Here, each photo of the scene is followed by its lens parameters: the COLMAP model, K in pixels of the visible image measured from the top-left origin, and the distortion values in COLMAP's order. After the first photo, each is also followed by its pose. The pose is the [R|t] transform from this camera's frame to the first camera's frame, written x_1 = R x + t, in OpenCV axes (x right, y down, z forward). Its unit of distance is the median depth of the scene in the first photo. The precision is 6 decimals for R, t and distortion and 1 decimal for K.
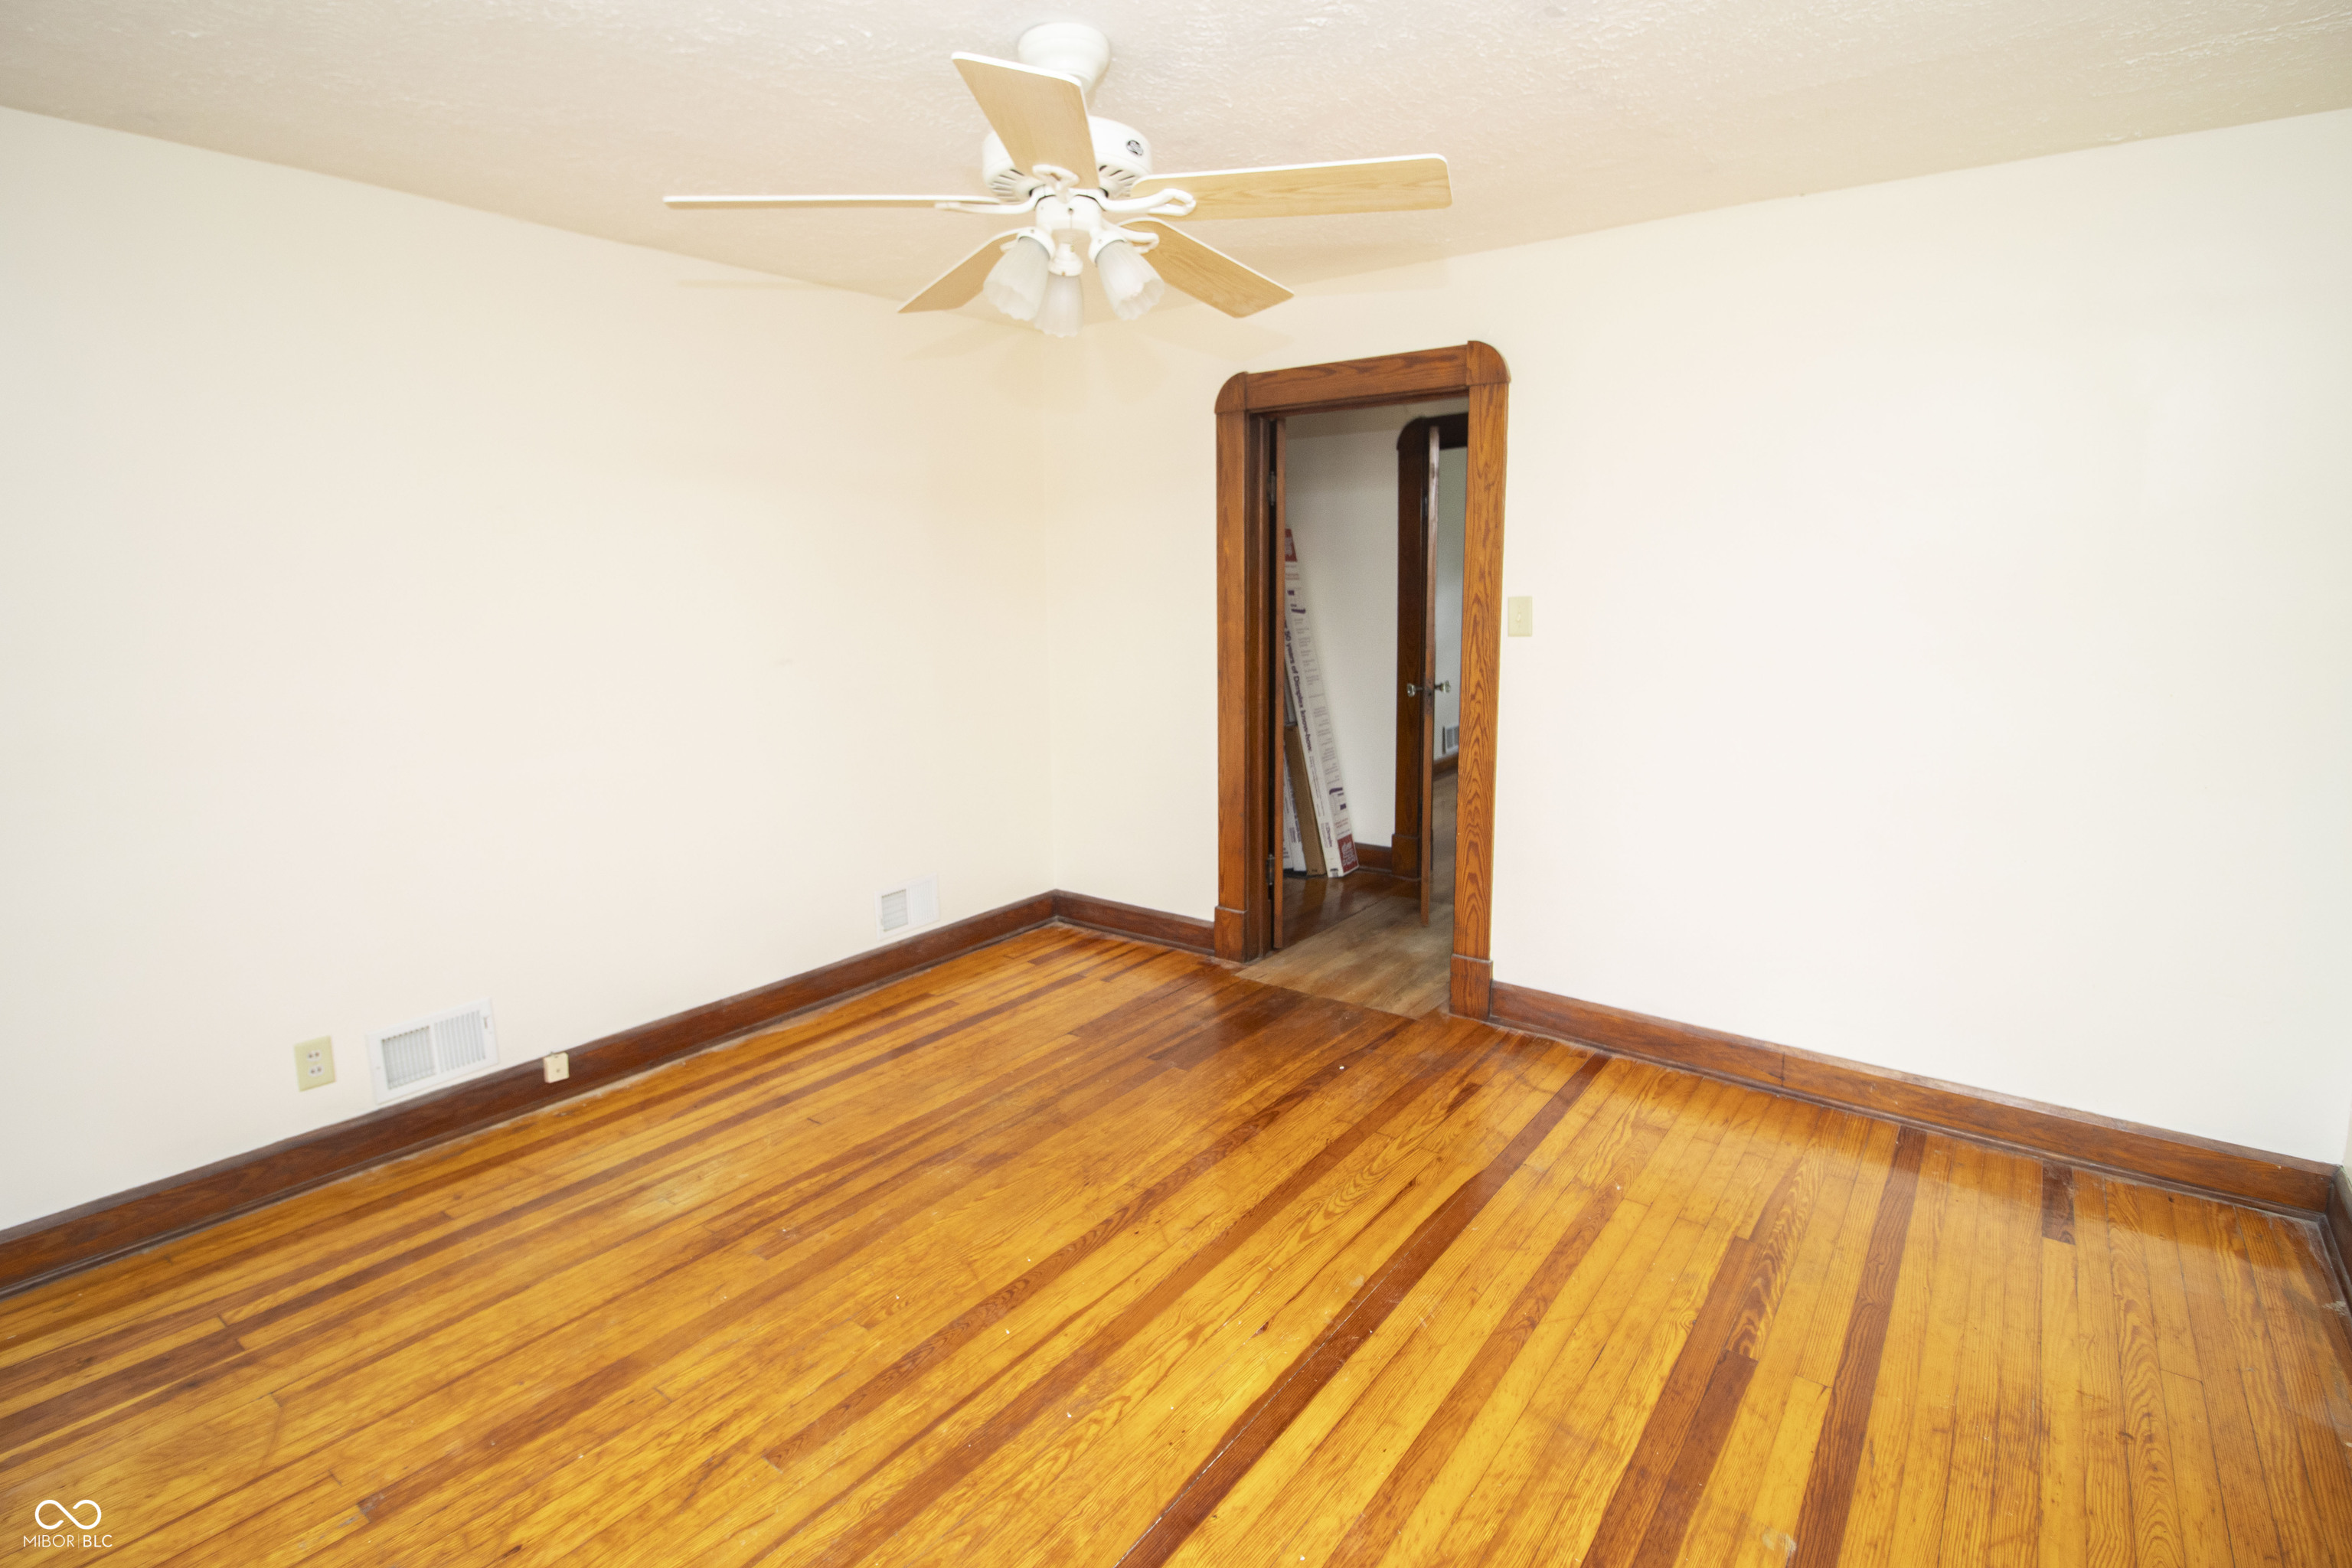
lens RADIAL K [[1136.0, 0, 1190.1], [0, 1136.0, 748.8], [0, 0, 1]] dist [0.002511, -0.013914]
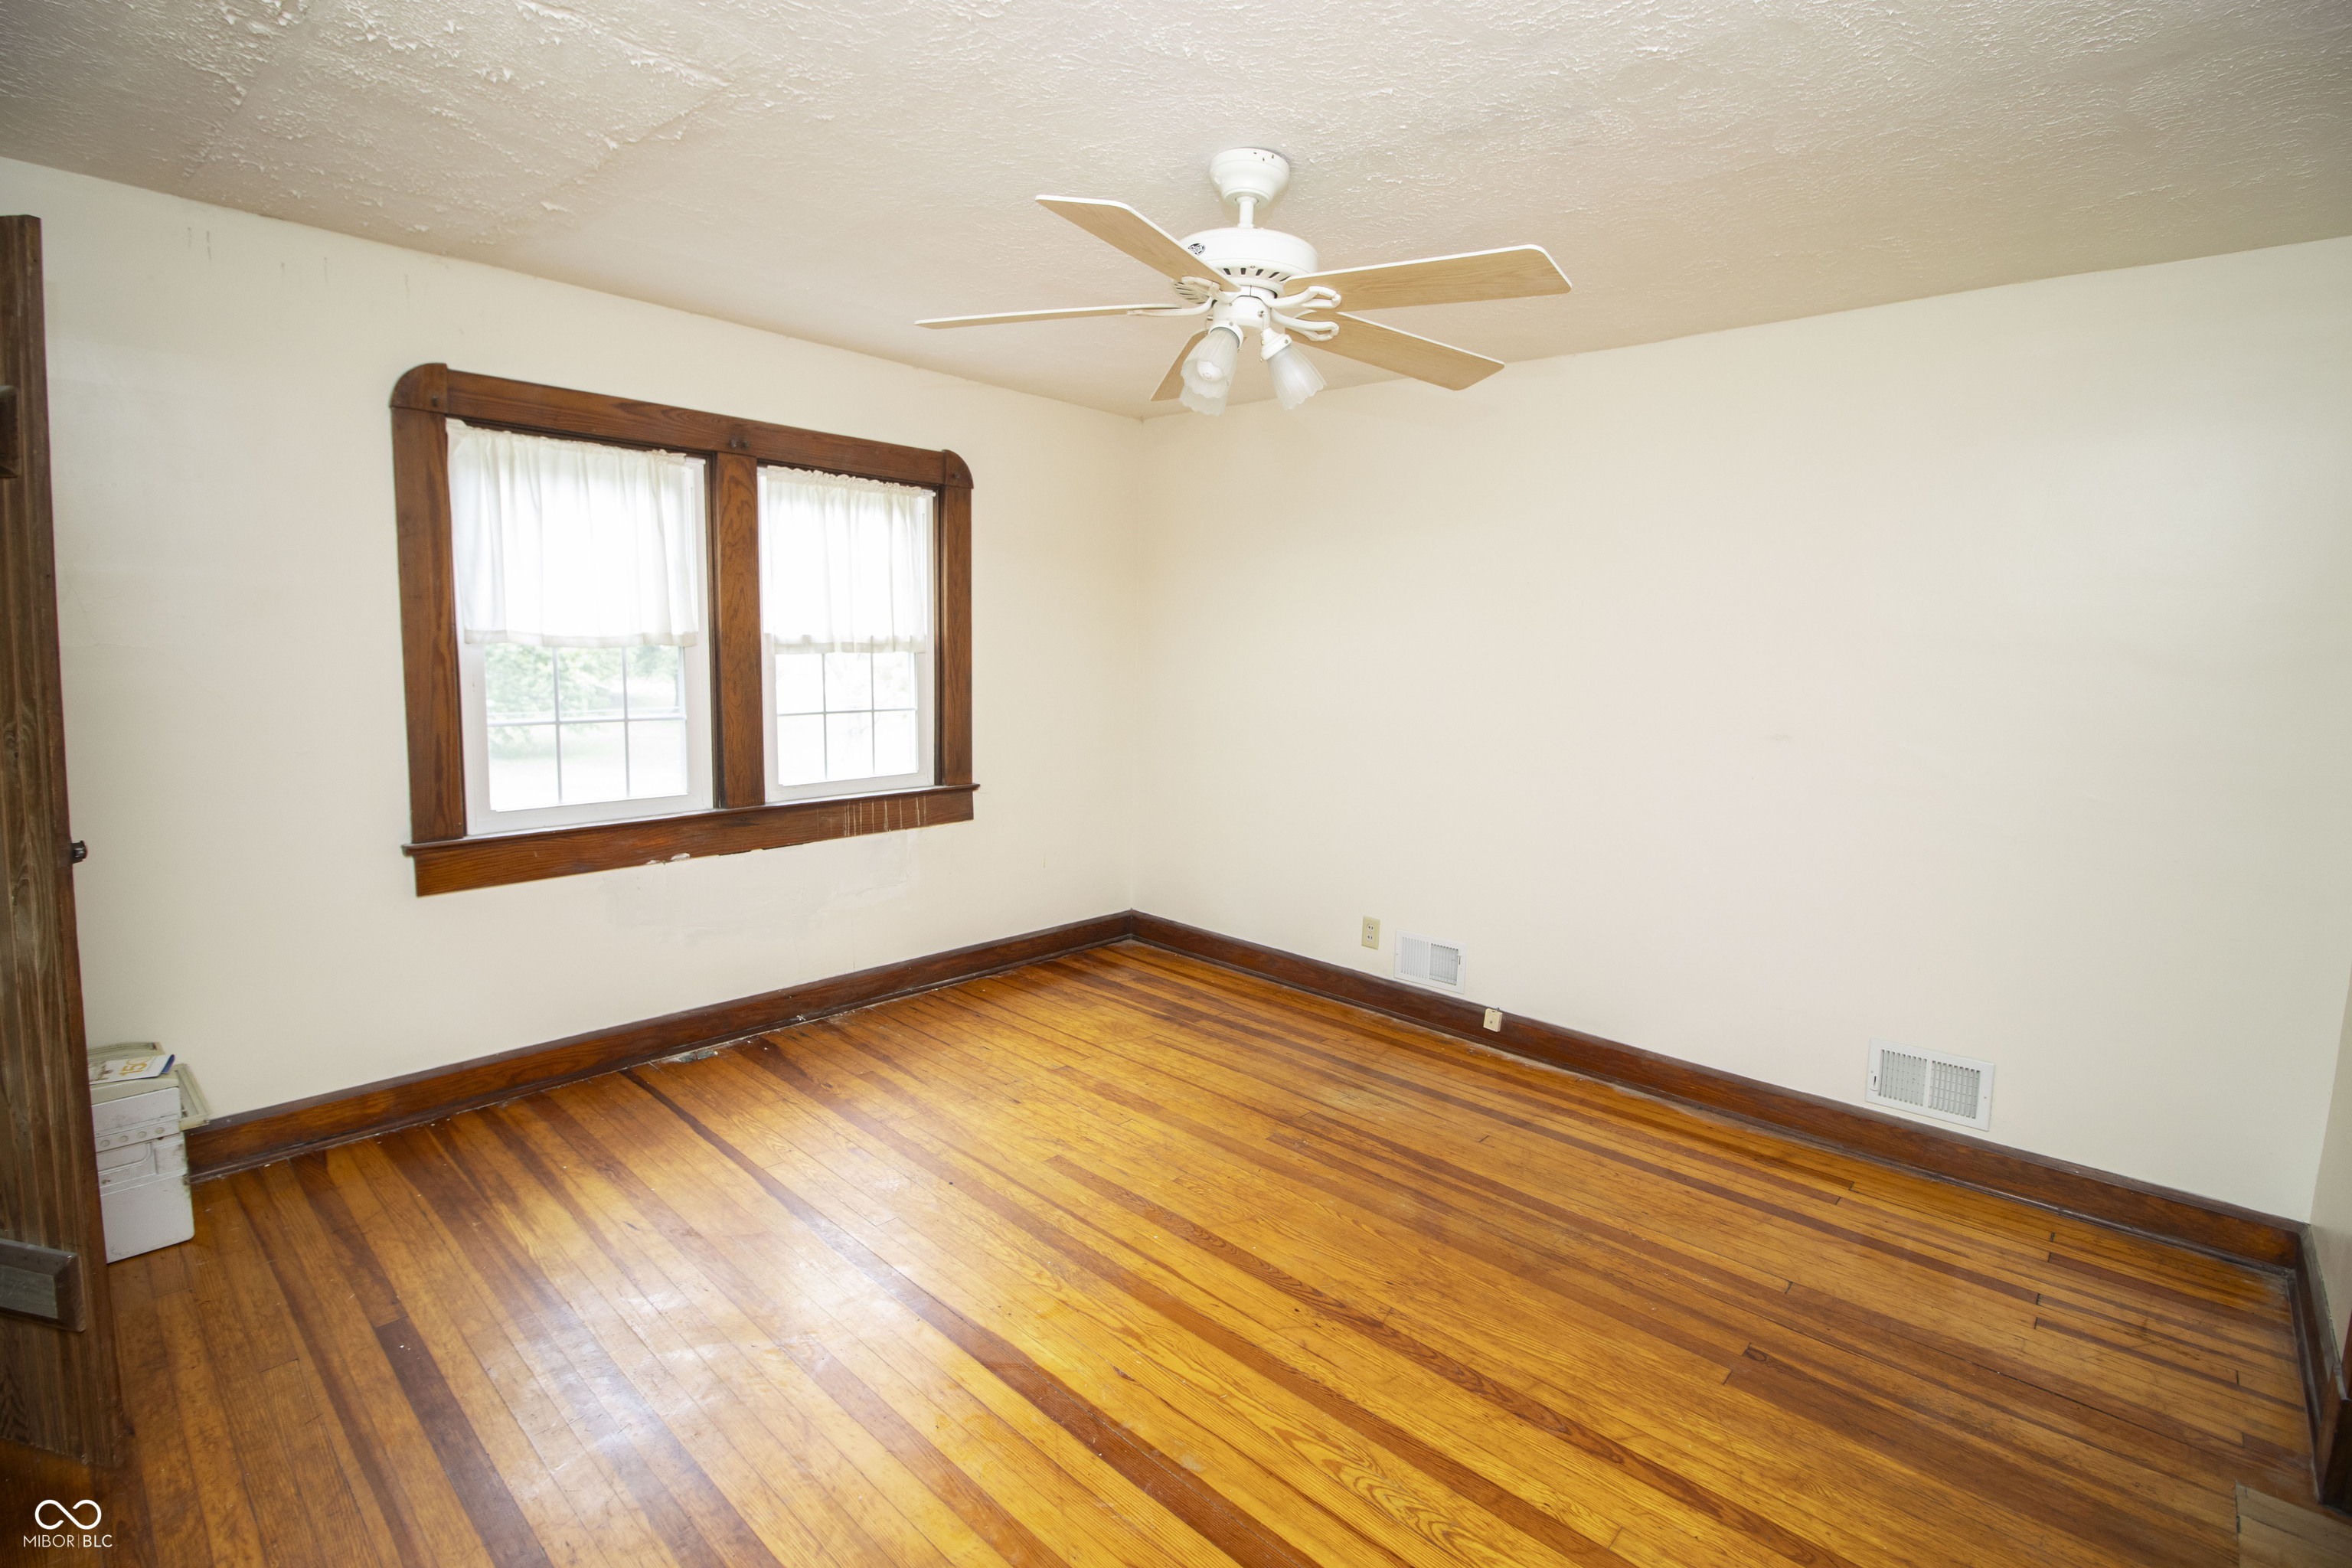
lens RADIAL K [[1089.0, 0, 1184.8], [0, 1089.0, 755.7], [0, 0, 1]] dist [0.001749, -0.013834]
pose [[-0.103043, 0.117094, -0.987761, 0.823321], [-0.177904, 0.974865, 0.134124, -0.139604], [0.978638, 0.189547, -0.079622, 0.896379]]
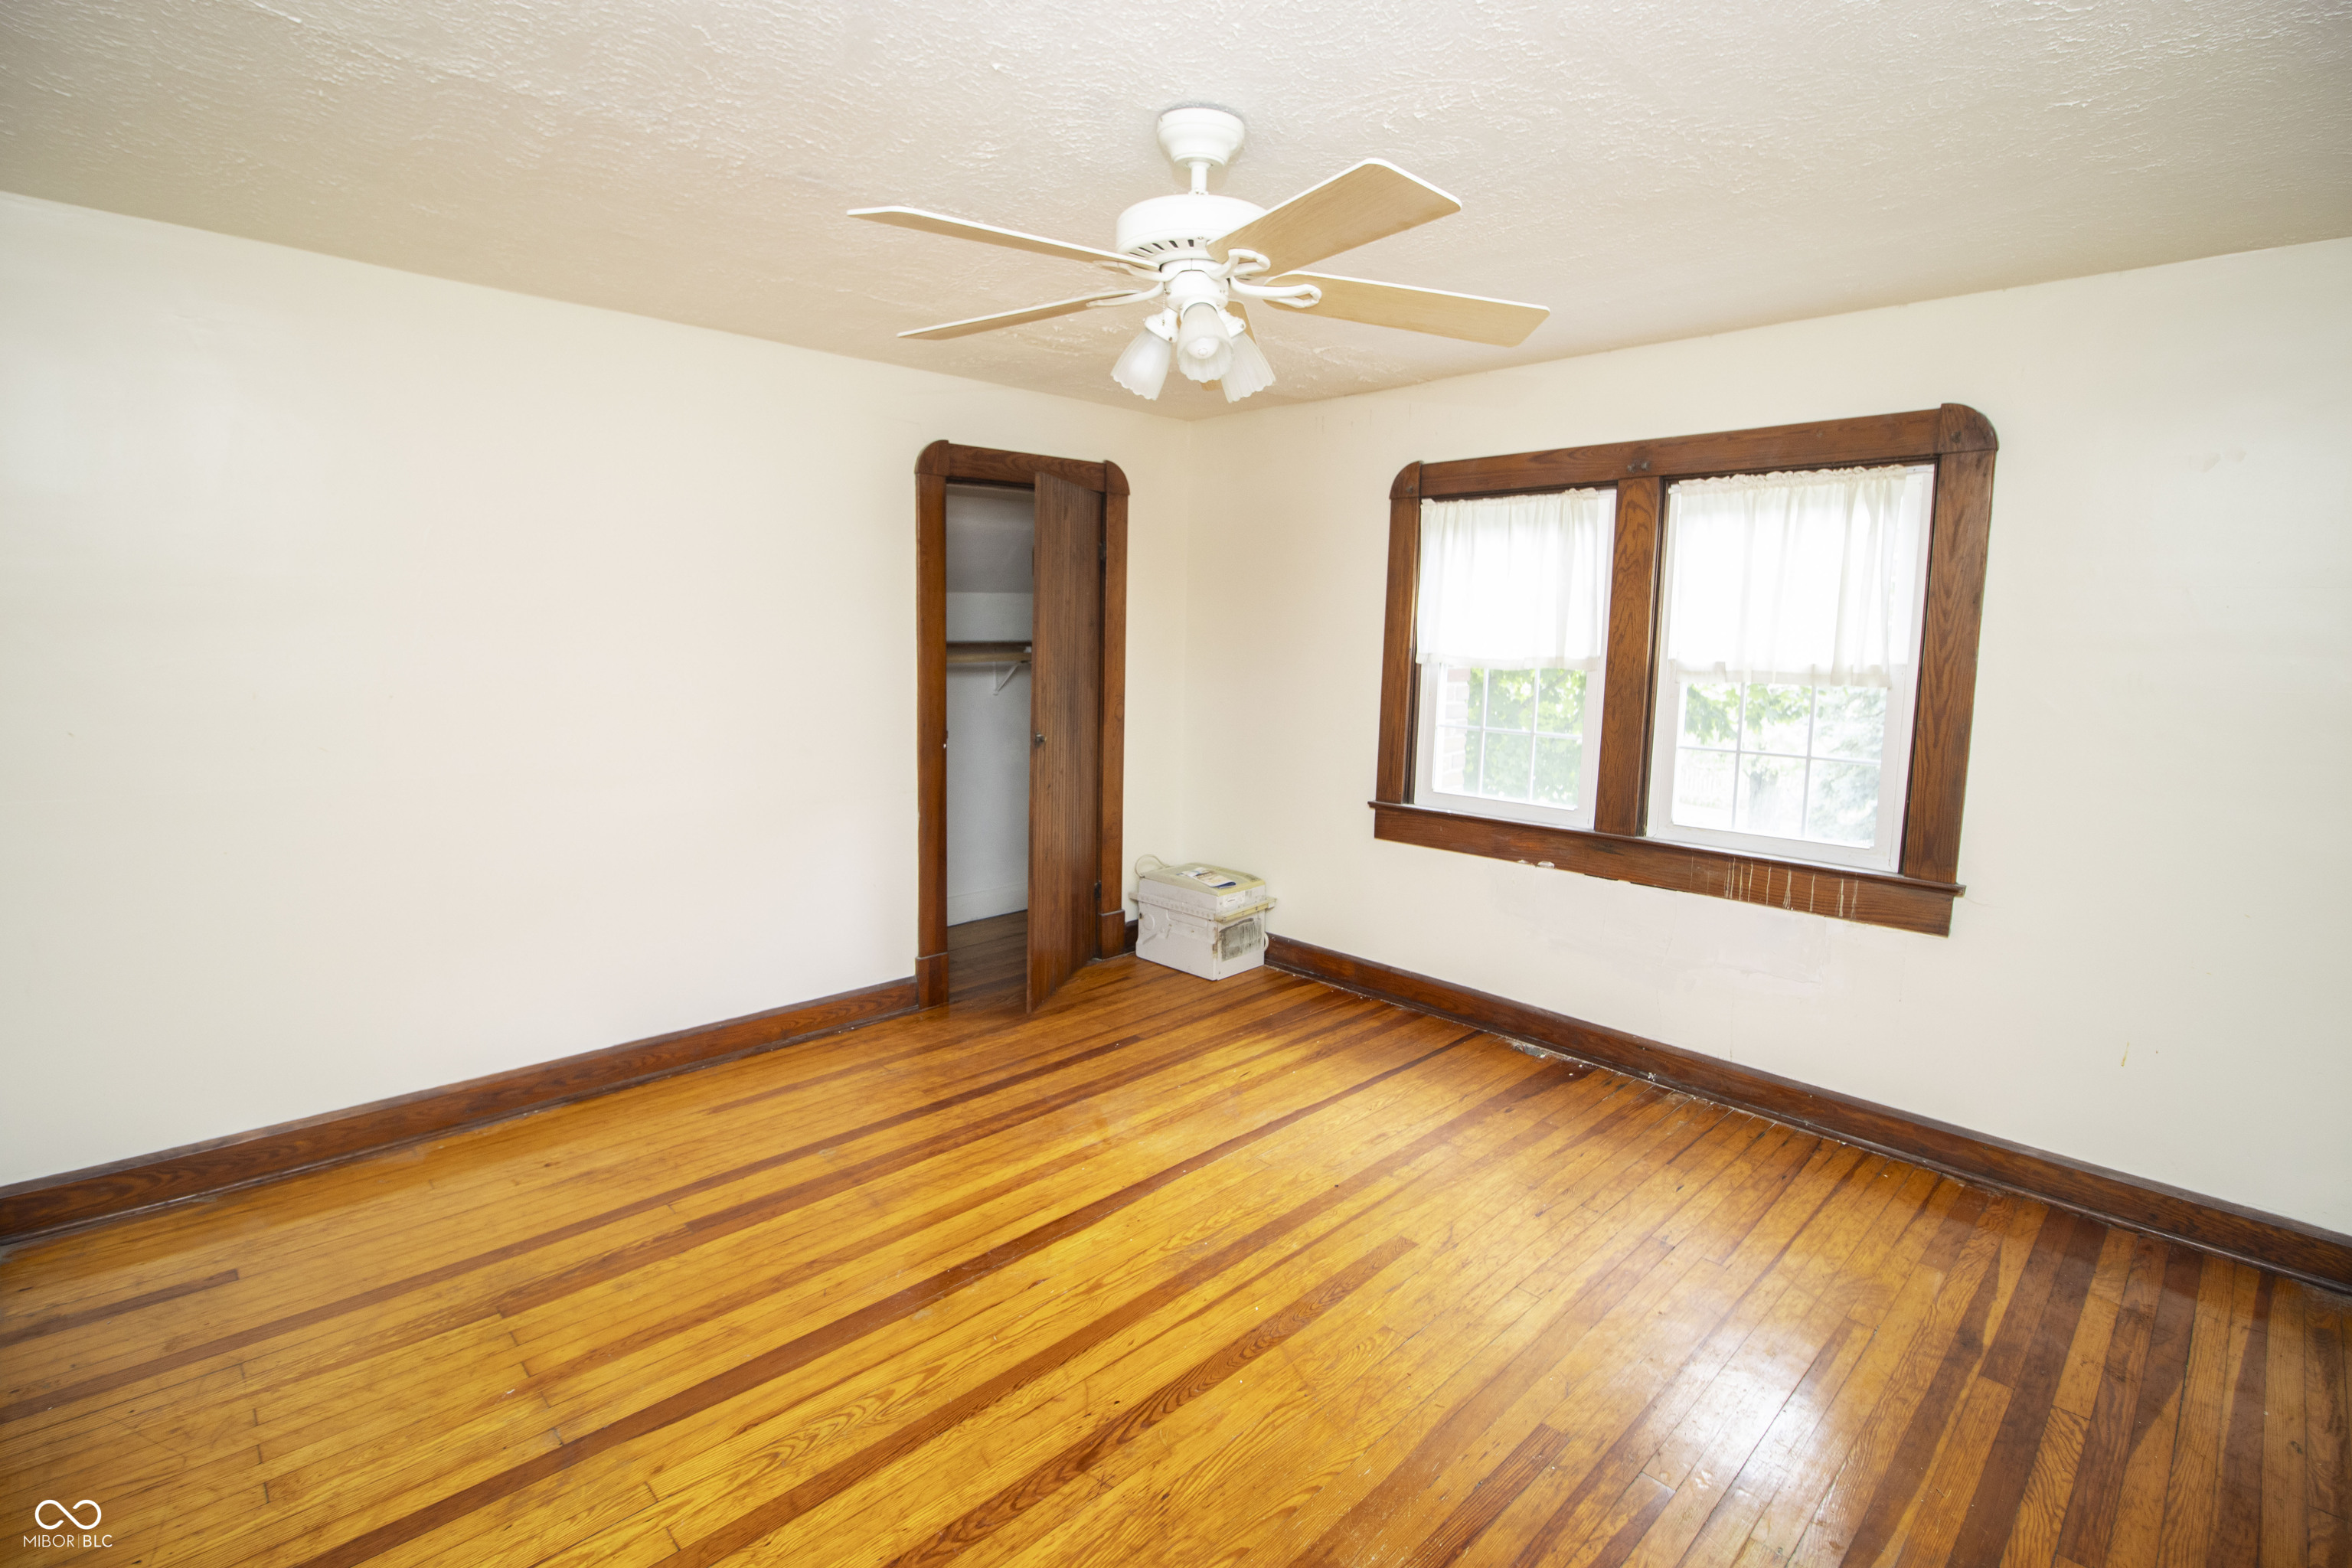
lens RADIAL K [[1089.0, 0, 1184.8], [0, 1089.0, 755.7], [0, 0, 1]] dist [0.001749, -0.013834]
pose [[-0.987274, -0.028265, 0.156495, -0.212442], [0.013608, 0.965454, 0.260219, -0.254758], [-0.158444, 0.259037, -0.952783, 1.652479]]
